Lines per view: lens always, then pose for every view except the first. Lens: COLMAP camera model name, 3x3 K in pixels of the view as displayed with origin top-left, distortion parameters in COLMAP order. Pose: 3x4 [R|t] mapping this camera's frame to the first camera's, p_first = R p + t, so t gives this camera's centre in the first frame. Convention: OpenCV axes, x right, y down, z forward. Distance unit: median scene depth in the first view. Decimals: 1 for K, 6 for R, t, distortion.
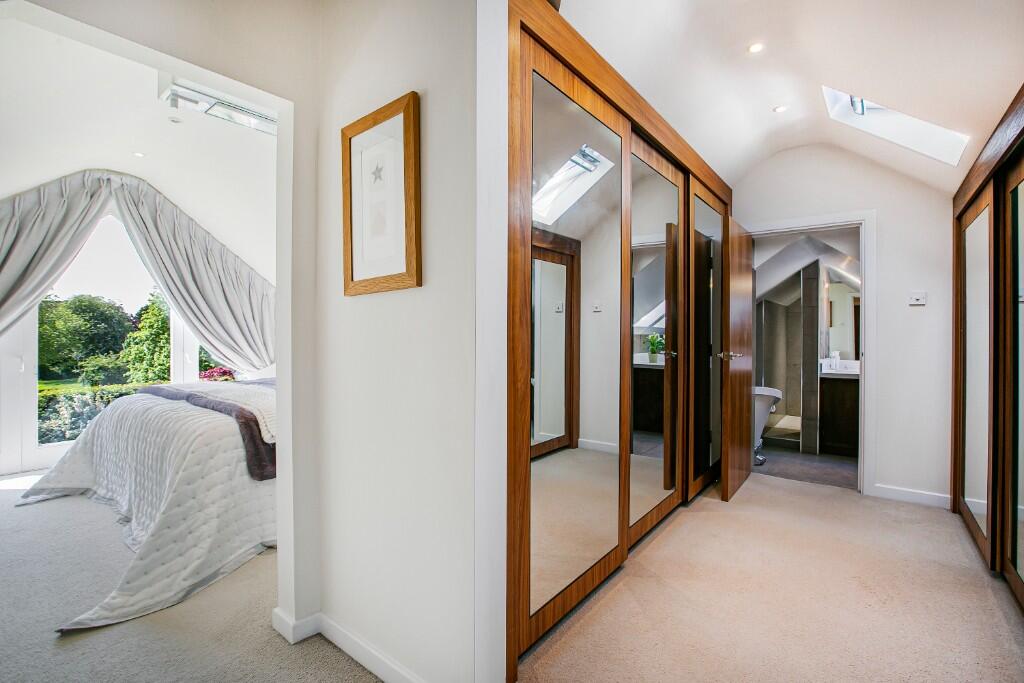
lens RADIAL K [[470.0, 0, 515.6], [0, 470.0, 344.2], [0, 0, 1]] dist [-0.027236, 0.008179]
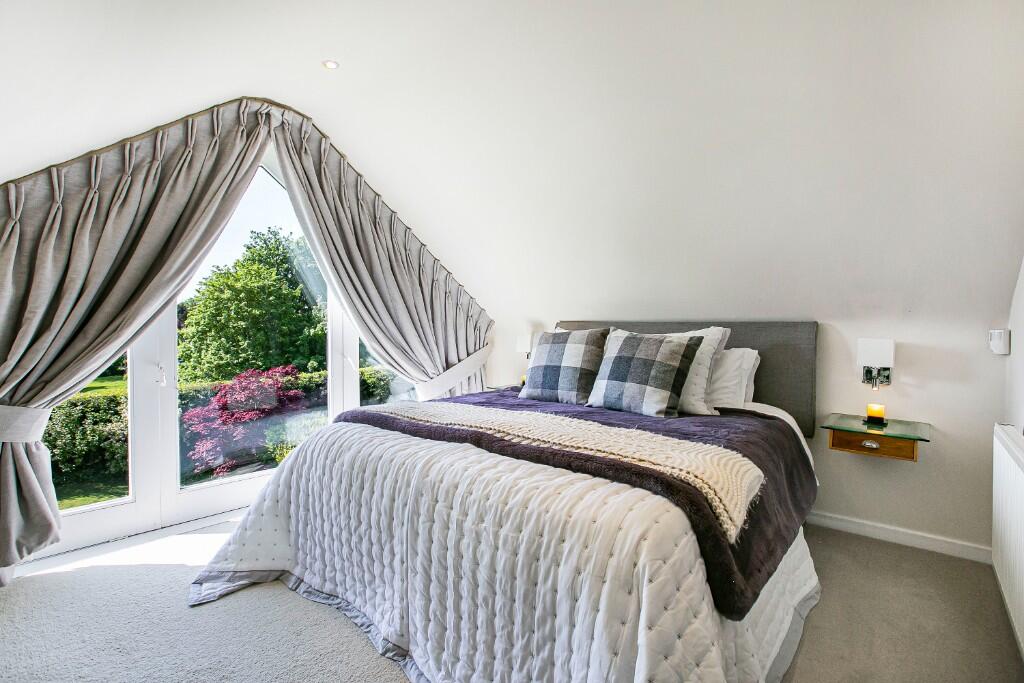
lens RADIAL K [[470.0, 0, 514.0], [0, 470.0, 346.4], [0, 0, 1]] dist [-0.027236, 0.008179]
pose [[0.999013, -0.002099, -0.044369, -0.478391], [0.002720, 0.999899, 0.013928, -0.009680], [0.044335, -0.014035, 0.998918, 0.303801]]
